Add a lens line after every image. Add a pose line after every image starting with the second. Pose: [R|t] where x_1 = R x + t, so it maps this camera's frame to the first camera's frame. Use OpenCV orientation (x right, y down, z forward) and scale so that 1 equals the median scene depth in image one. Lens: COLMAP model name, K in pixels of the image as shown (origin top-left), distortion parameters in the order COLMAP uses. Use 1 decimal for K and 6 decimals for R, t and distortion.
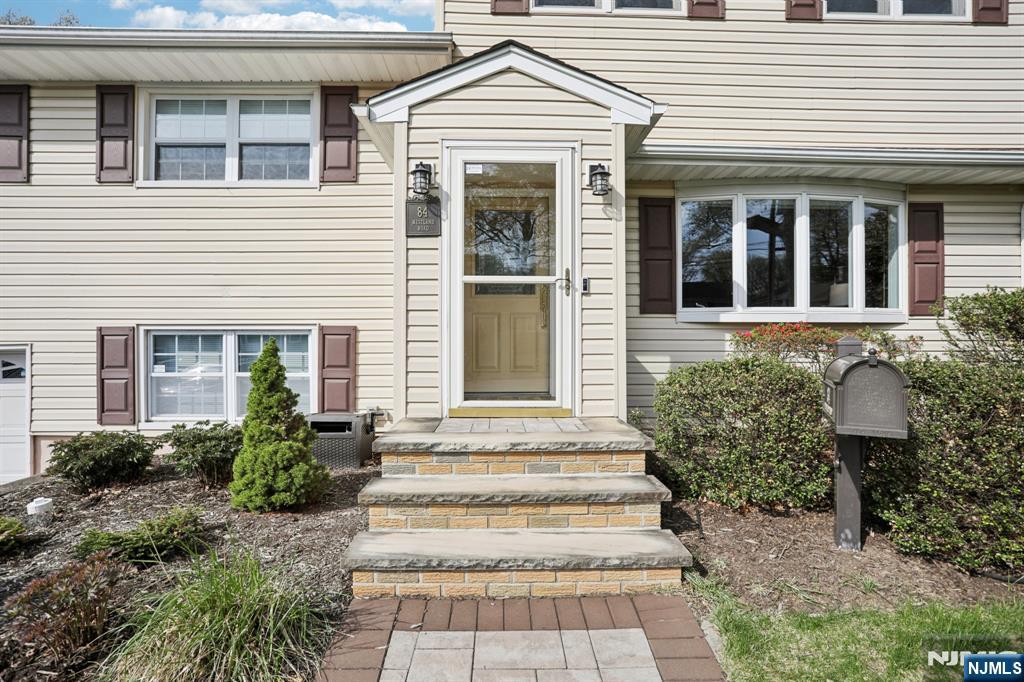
lens RADIAL K [[483.6, 0, 509.9], [0, 483.6, 343.3], [0, 0, 1]] dist [-0.008973, 0.000227]
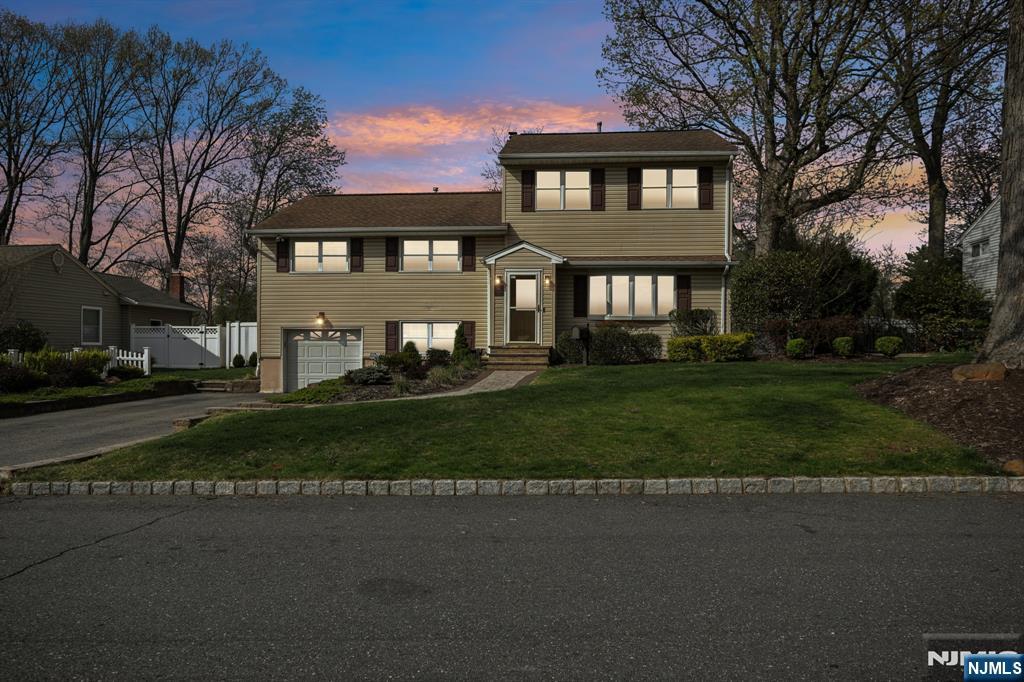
lens RADIAL K [[739.4, 0, 513.1], [0, 739.4, 344.1], [0, 0, 1]] dist [0.004614, 0.000239]
pose [[0.993181, 0.006870, -0.116379, 0.427695], [-0.008104, 0.999916, -0.010135, 0.145892], [0.116300, 0.011009, 0.993153, -3.351292]]
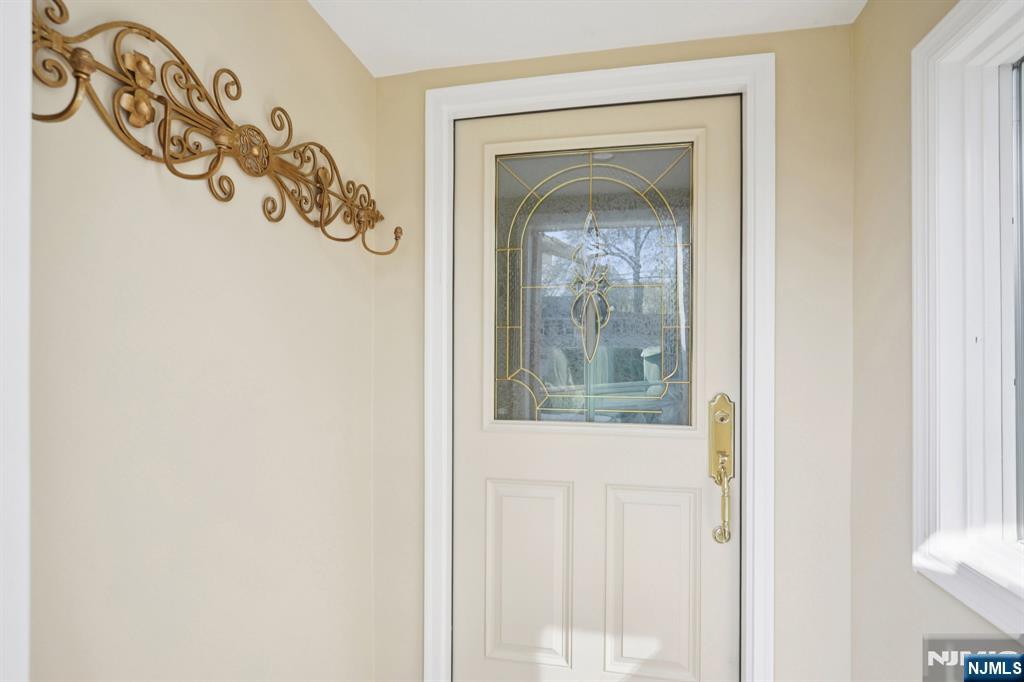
lens RADIAL K [[483.6, 0, 511.8], [0, 483.6, 341.8], [0, 0, 1]] dist [-0.008973, 0.000227]
pose [[0.976644, 0.003683, -0.214834, 0.006135], [-0.006021, 0.999930, -0.010226, -0.114508], [0.214781, 0.011281, 0.976597, 0.527360]]
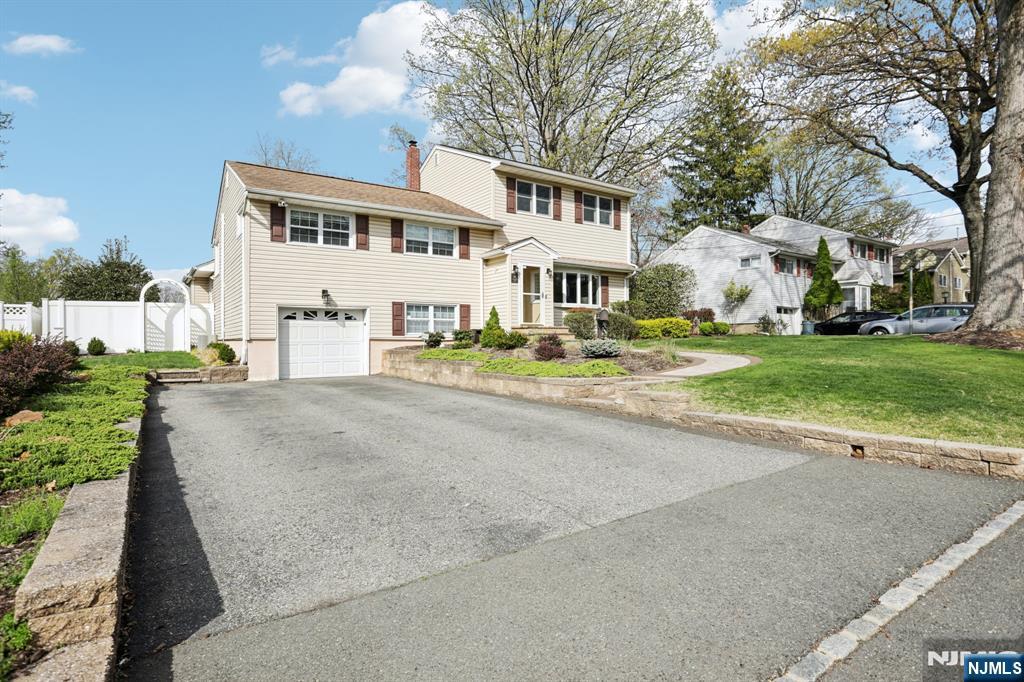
lens RADIAL K [[531.8, 0, 514.0], [0, 531.8, 337.6], [0, 0, 1]] dist [-0.002658, -0.000047]
pose [[0.842953, 0.001131, 0.537986, -1.964877], [0.003485, 0.999965, -0.007562, 0.210940], [-0.537976, 0.008250, 0.842920, -2.112655]]
